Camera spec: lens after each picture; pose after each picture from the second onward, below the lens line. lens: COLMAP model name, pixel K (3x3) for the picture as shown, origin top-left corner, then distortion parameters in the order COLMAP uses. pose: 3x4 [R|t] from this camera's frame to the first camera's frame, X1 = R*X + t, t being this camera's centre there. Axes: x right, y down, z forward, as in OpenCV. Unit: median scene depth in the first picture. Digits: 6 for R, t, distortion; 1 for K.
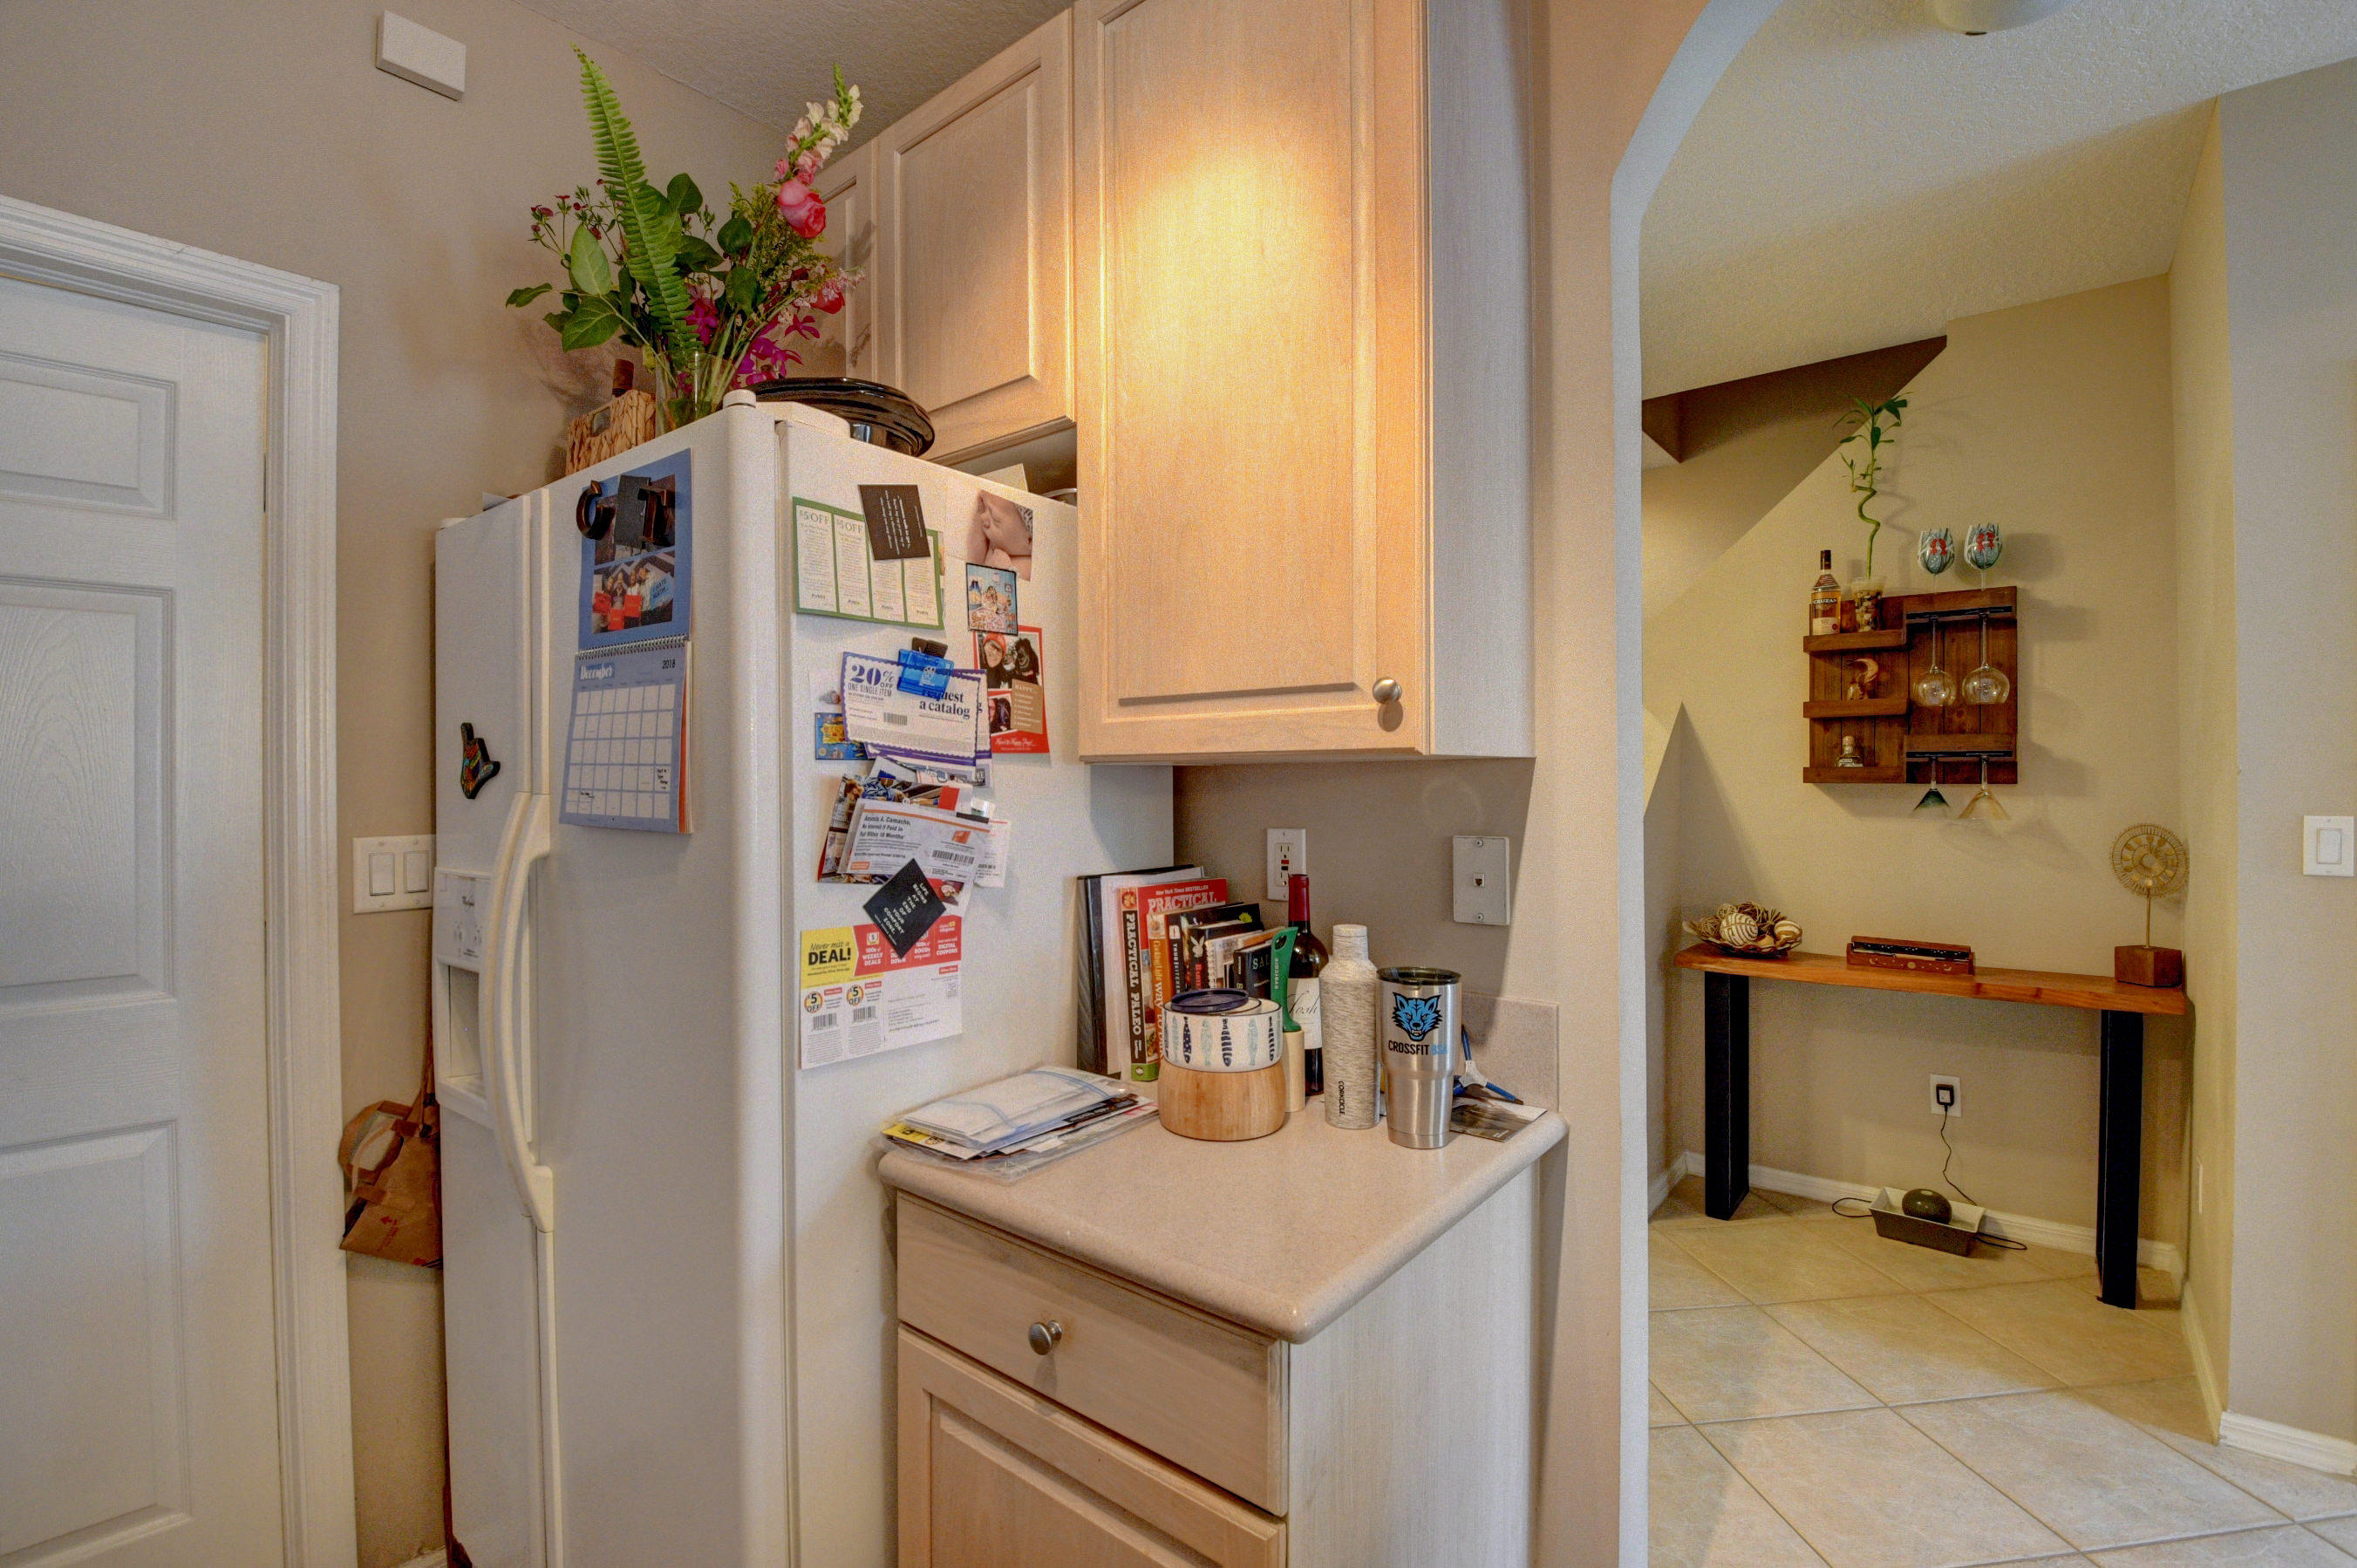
lens RADIAL K [[1041.6, 0, 1163.7], [0, 1041.6, 780.3], [0, 0, 1]] dist [-0.015034, -0.007625]
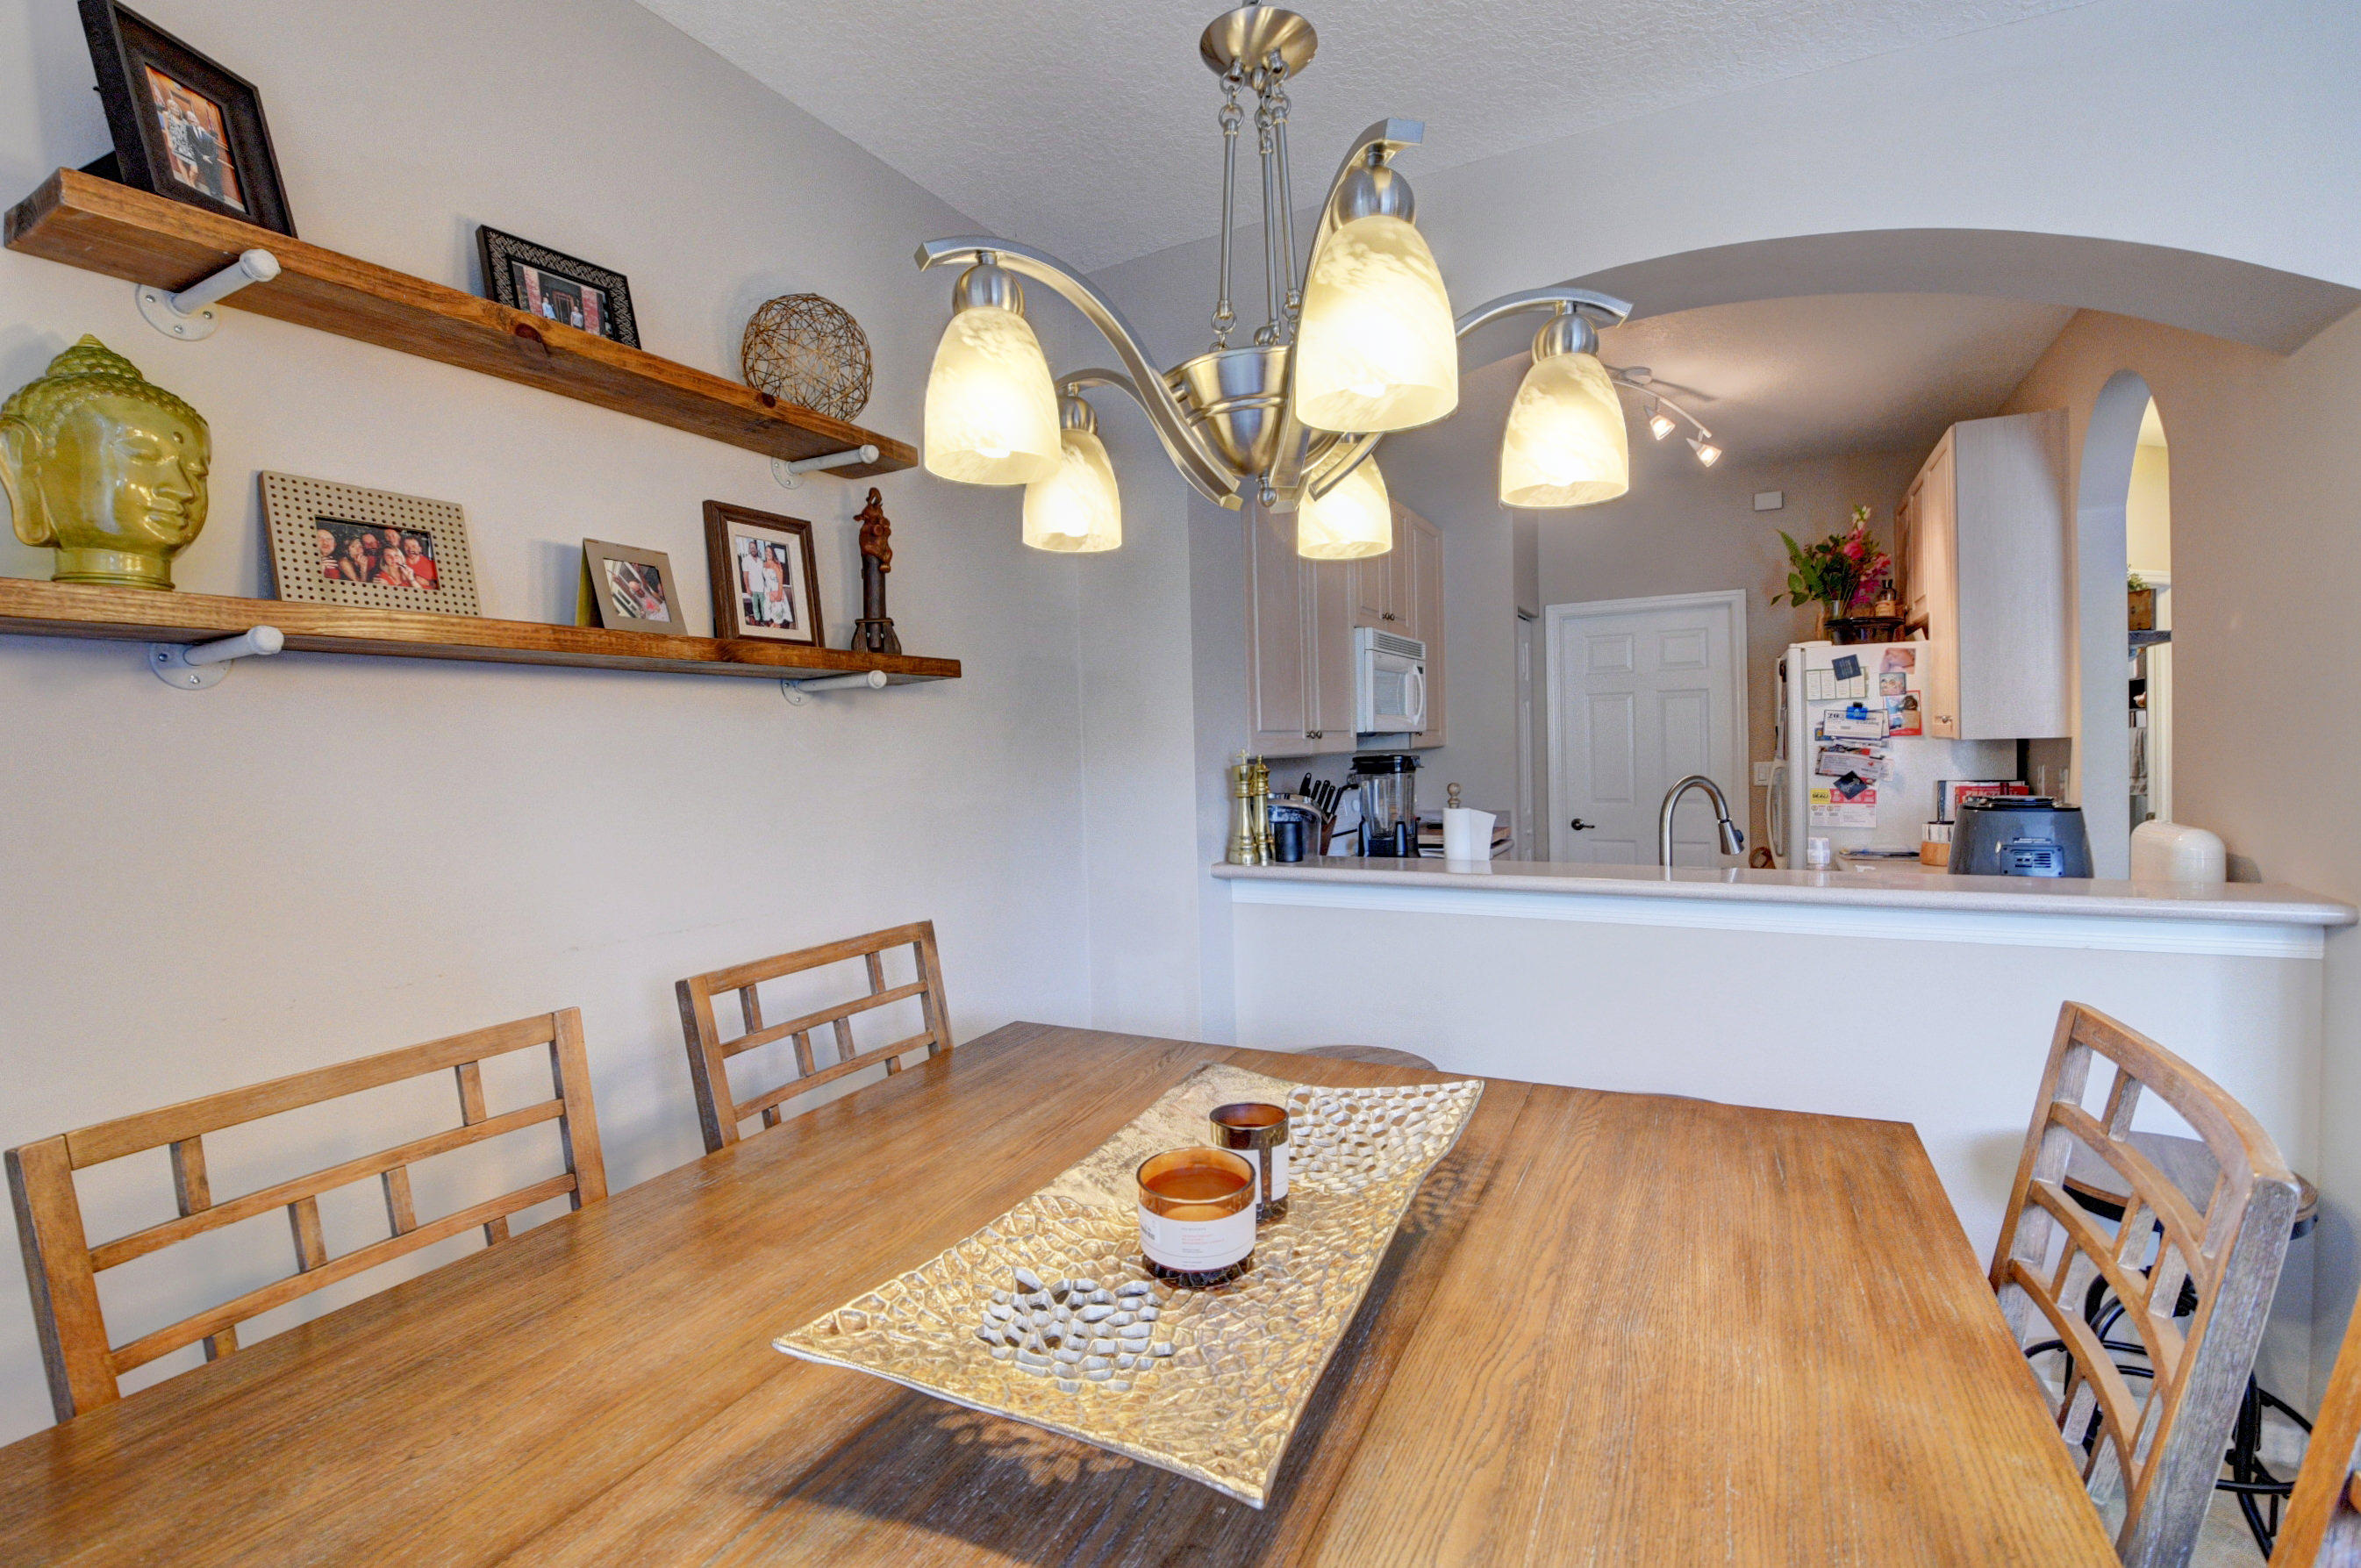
lens RADIAL K [[1047.9, 0, 1192.4], [0, 1047.9, 779.8], [0, 0, 1]] dist [-0.000484, -0.015846]
pose [[0.197780, 0.029002, -0.979817, 1.124771], [0.028282, 0.998977, 0.035278, -0.030147], [0.979838, -0.034688, 0.196758, -0.735172]]
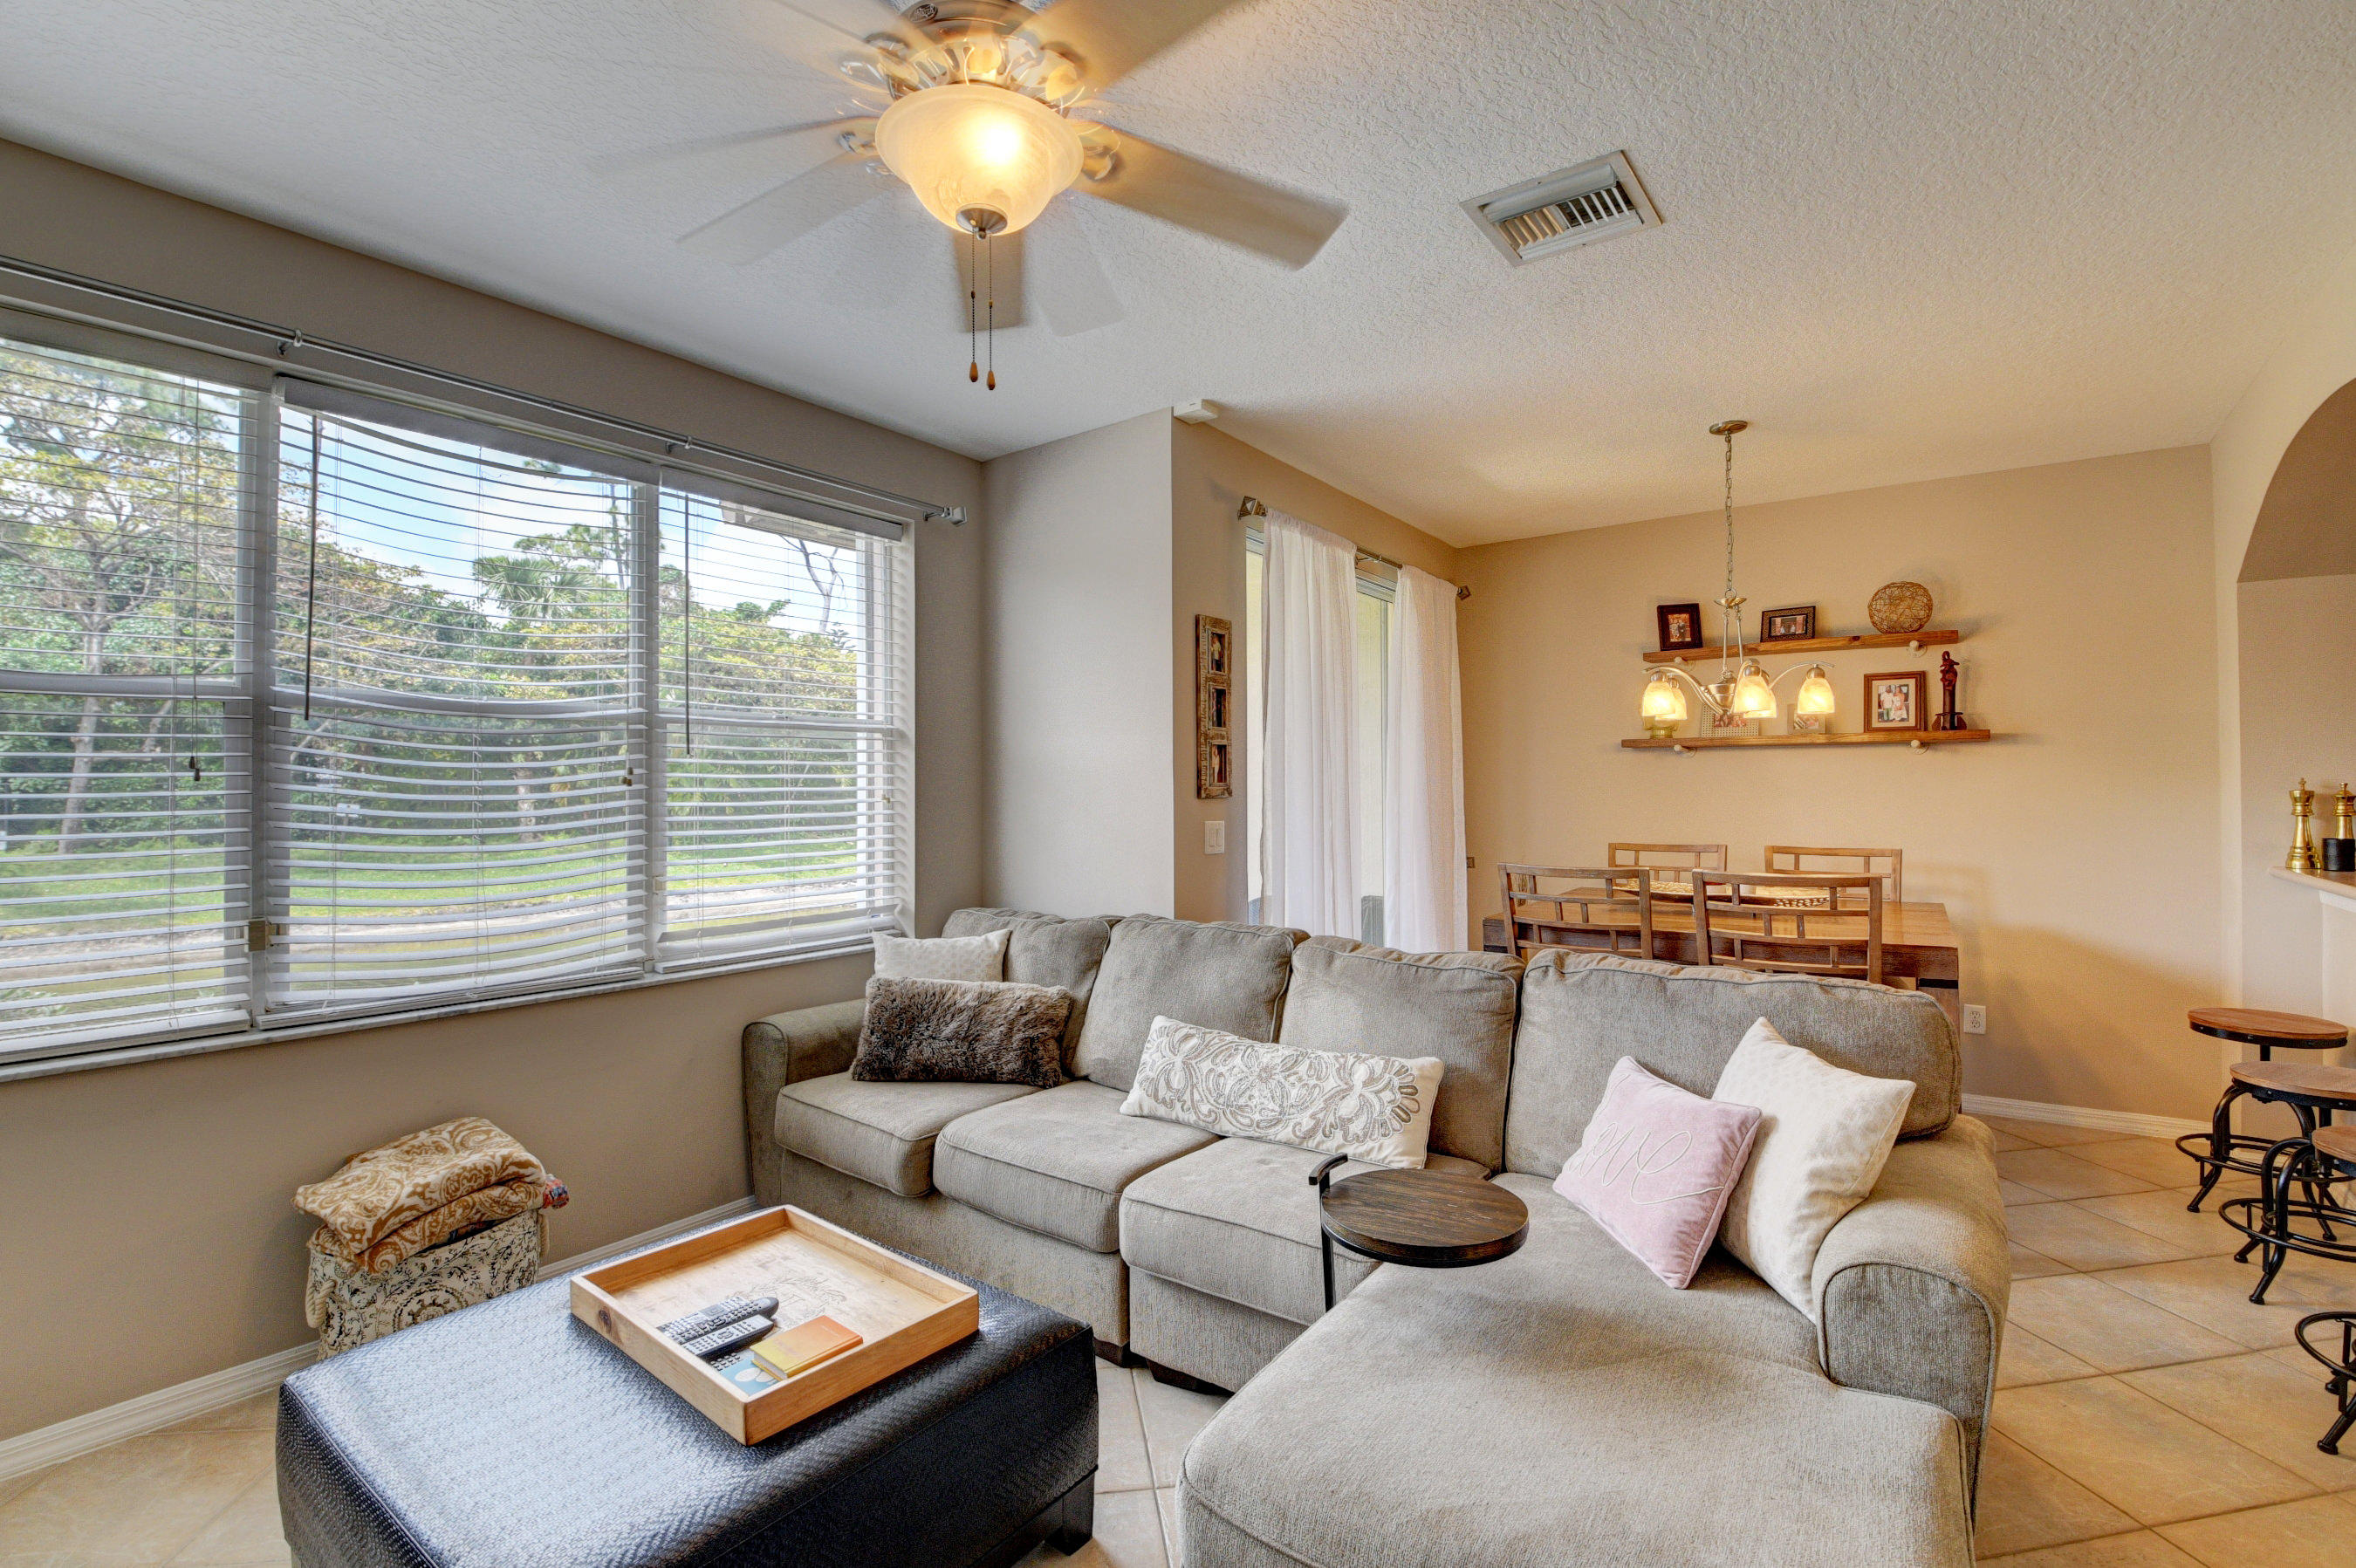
lens RADIAL K [[1028.7, 0, 1178.0], [0, 1028.7, 784.0], [0, 0, 1]] dist [0.012461, -0.020621]
pose [[-0.998359, 0.007285, -0.056804, 1.571619], [0.007470, 0.999967, -0.003044, -0.022438], [0.056780, -0.003464, -0.998381, 0.624646]]
